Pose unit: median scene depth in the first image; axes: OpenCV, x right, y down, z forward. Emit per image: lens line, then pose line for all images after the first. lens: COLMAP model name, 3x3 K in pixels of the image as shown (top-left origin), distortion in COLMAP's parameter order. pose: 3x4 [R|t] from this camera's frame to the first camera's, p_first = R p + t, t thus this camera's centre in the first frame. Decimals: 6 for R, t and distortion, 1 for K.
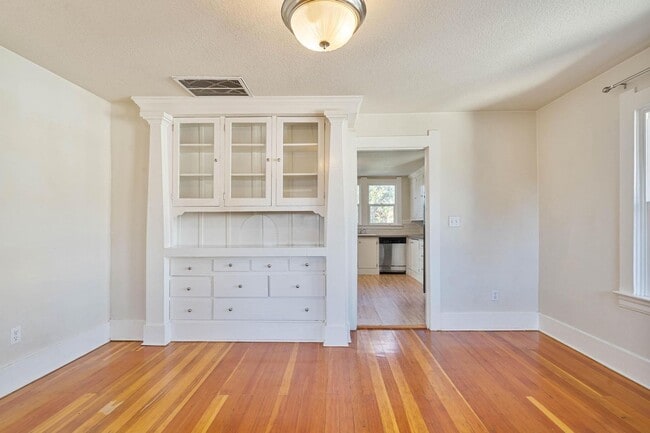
lens RADIAL K [[302.8, 0, 325.8], [0, 302.8, 222.1], [0, 0, 1]] dist [-0.002384, -0.000477]
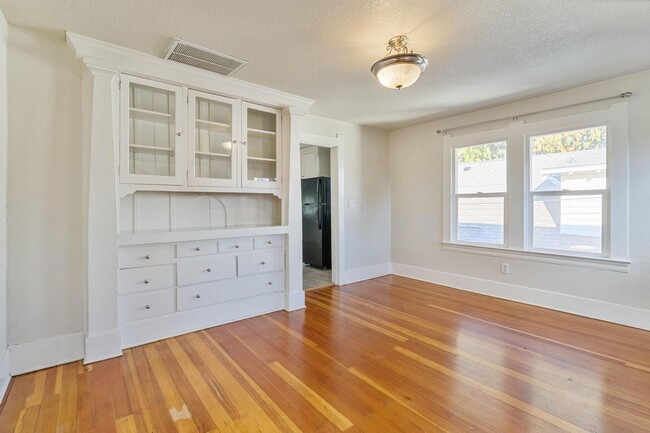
lens RADIAL K [[302.8, 0, 322.5], [0, 302.8, 202.7], [0, 0, 1]] dist [-0.002384, -0.000477]
pose [[0.766571, 0.006768, 0.642124, -0.616608], [-0.006212, 0.999976, -0.003125, -0.000417], [-0.642129, -0.001593, 0.766595, 0.036505]]
